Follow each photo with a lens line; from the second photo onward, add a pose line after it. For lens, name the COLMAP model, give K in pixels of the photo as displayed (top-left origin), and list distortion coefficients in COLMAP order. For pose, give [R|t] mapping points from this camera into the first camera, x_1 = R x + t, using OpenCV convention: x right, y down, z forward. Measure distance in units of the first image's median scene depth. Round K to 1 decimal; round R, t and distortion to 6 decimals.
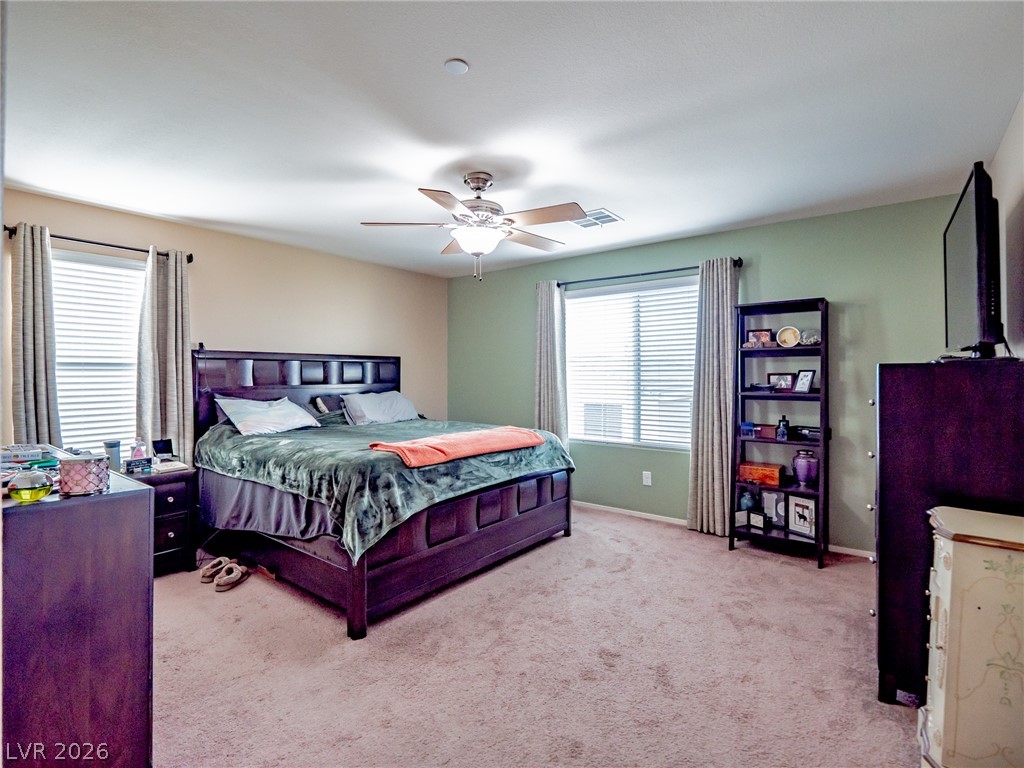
lens RADIAL K [[498.2, 0, 513.9], [0, 498.2, 376.2], [0, 0, 1]] dist [-0.010169, -0.001794]
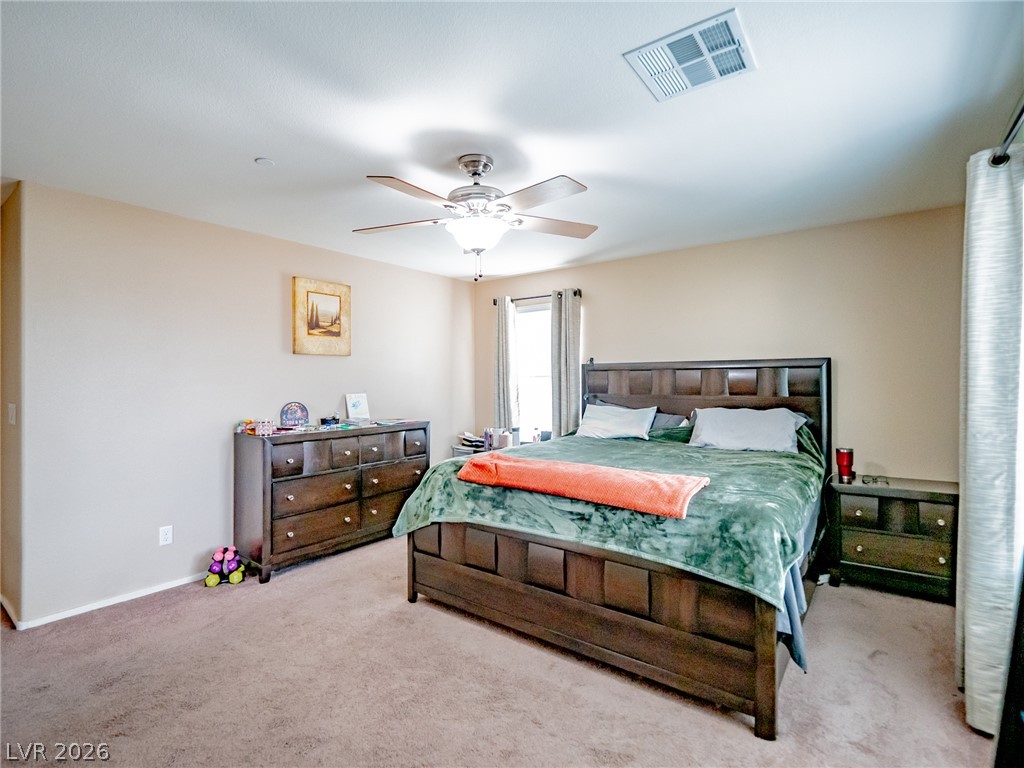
lens RADIAL K [[488.0, 0, 509.5], [0, 488.0, 380.0], [0, 0, 1]] dist [-0.019472, -0.000511]
pose [[0.015418, 0.003686, -0.999874, 0.662002], [-0.001291, 0.999992, 0.003667, -0.020049], [0.999880, 0.001234, 0.015422, 0.899224]]
